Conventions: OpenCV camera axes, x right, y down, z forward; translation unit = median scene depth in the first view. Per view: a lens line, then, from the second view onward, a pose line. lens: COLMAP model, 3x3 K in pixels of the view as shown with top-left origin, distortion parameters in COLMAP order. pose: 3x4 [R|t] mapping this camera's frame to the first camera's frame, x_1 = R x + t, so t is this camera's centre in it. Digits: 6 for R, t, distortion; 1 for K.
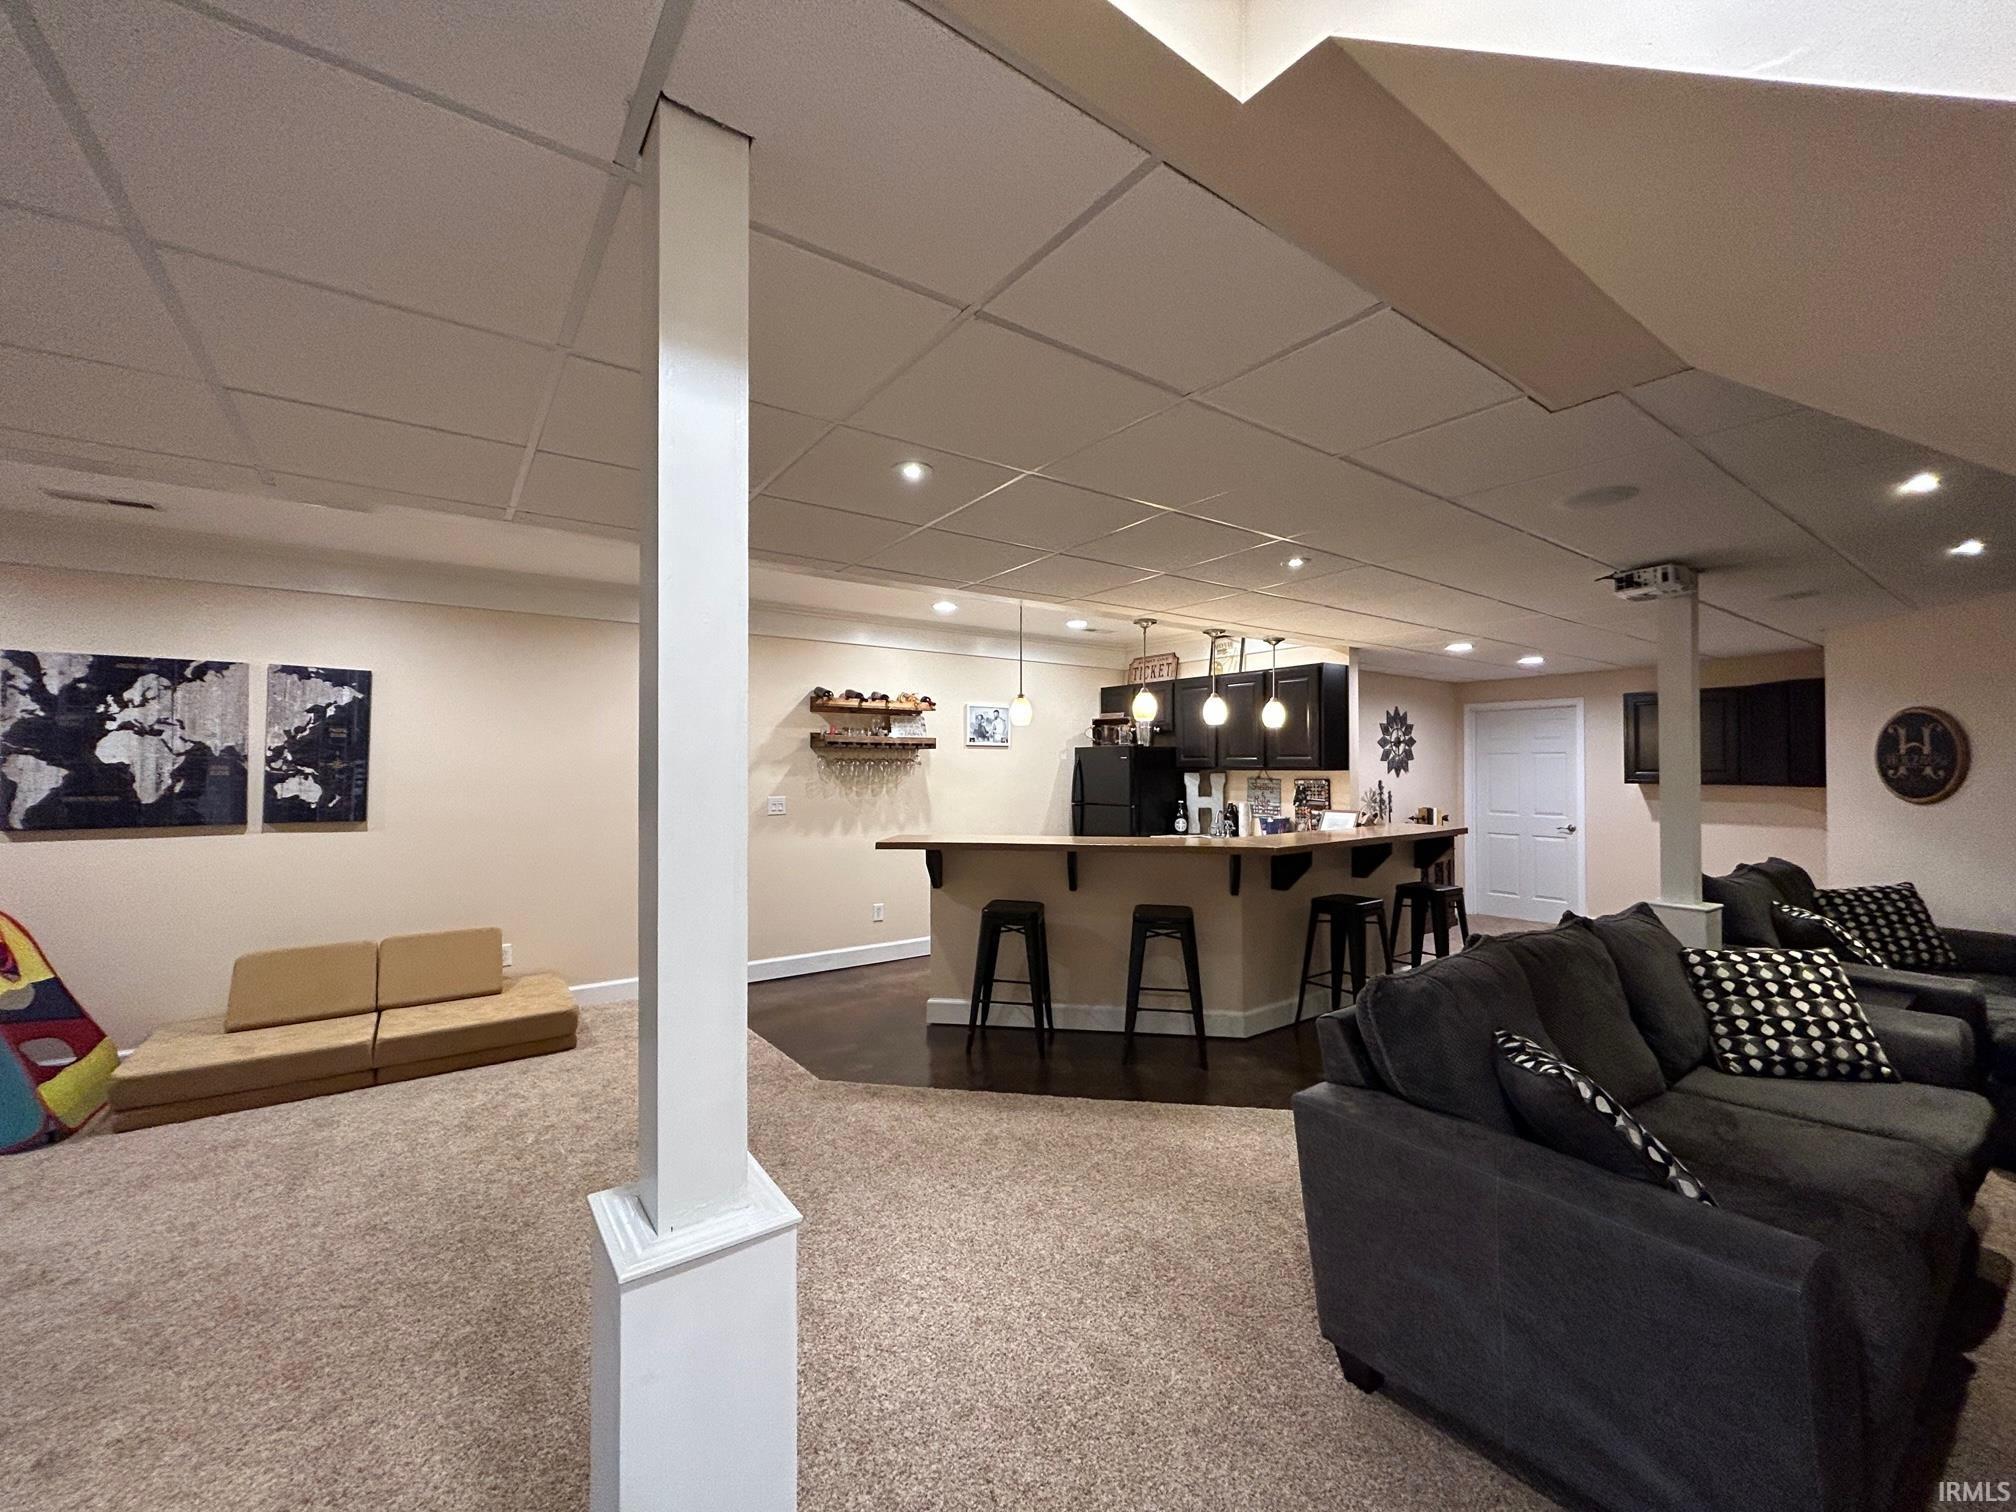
lens RADIAL K [[811.4, 0, 1002.2], [0, 811.4, 753.7], [0, 0, 1]] dist [0.002305, 0.000073]
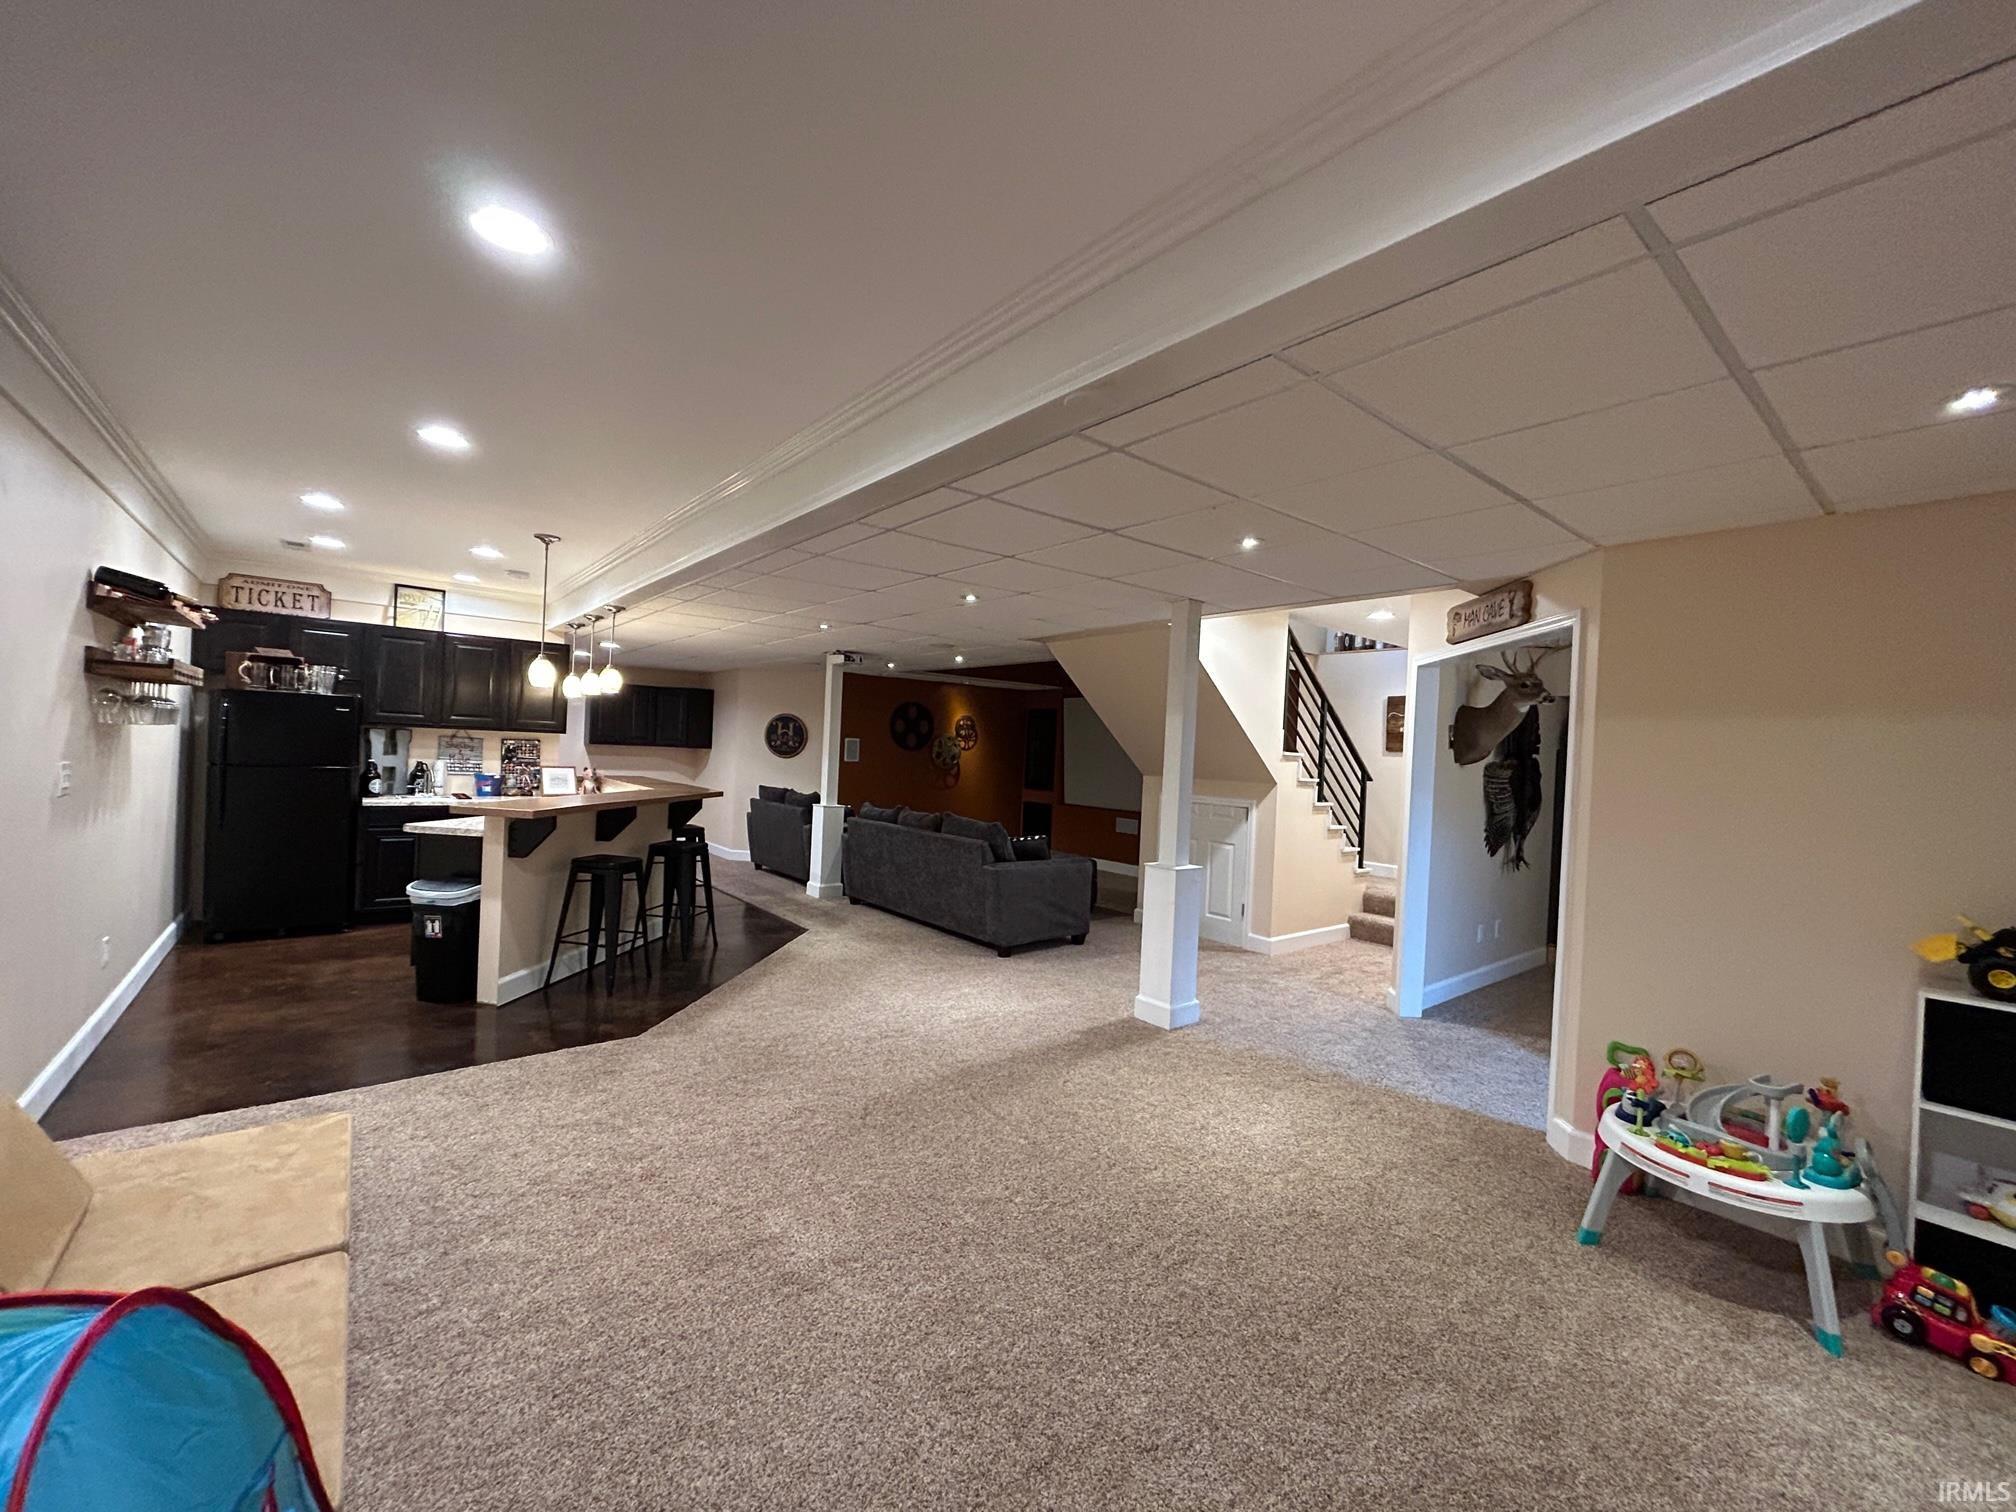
lens RADIAL K [[811.4, 0, 1004.5], [0, 811.4, 754.1], [0, 0, 1]] dist [0.002305, 0.000073]
pose [[-0.056594, -0.005066, 0.998384, -0.954241], [-0.059858, 0.998205, 0.001672, 0.011036], [-0.996601, -0.059667, -0.056795, 0.462390]]
